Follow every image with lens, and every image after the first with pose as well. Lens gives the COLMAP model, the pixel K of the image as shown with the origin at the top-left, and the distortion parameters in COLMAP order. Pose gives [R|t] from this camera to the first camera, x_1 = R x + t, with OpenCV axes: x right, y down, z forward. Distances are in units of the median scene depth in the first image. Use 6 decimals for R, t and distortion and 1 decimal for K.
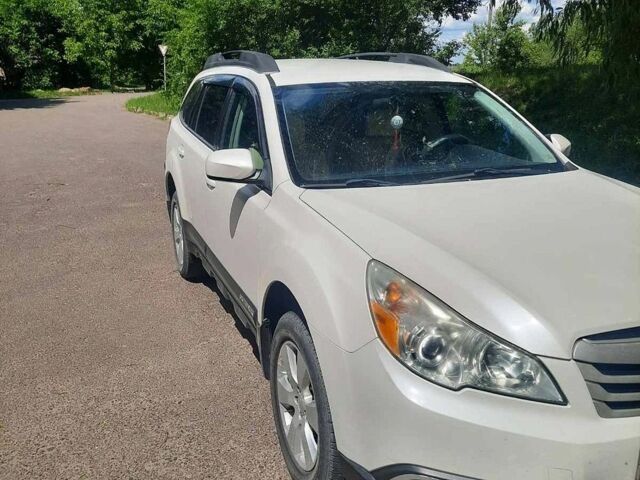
lens RADIAL K [[576.8, 0, 320.0], [0, 576.8, 240.0], [0, 0, 1]] dist [0.067842, -0.146787]
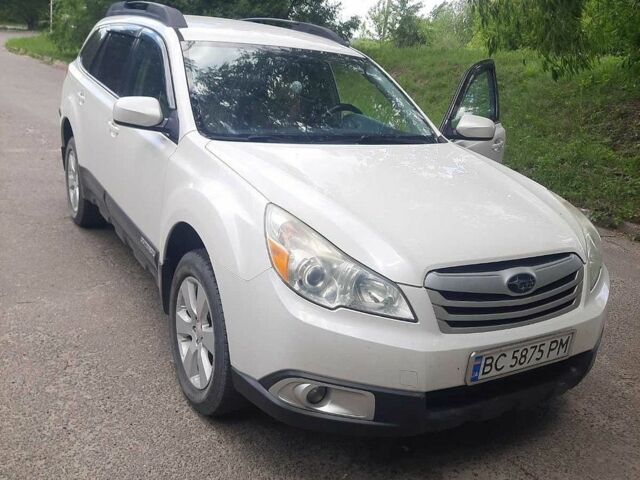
lens RADIAL K [[576.8, 0, 320.0], [0, 576.8, 240.0], [0, 0, 1]] dist [0.067842, -0.146787]
pose [[0.981633, 0.046028, 0.185142, -0.016397], [-0.056115, 0.997191, 0.049611, 0.033834], [-0.182339, -0.059089, 0.981459, -0.120328]]
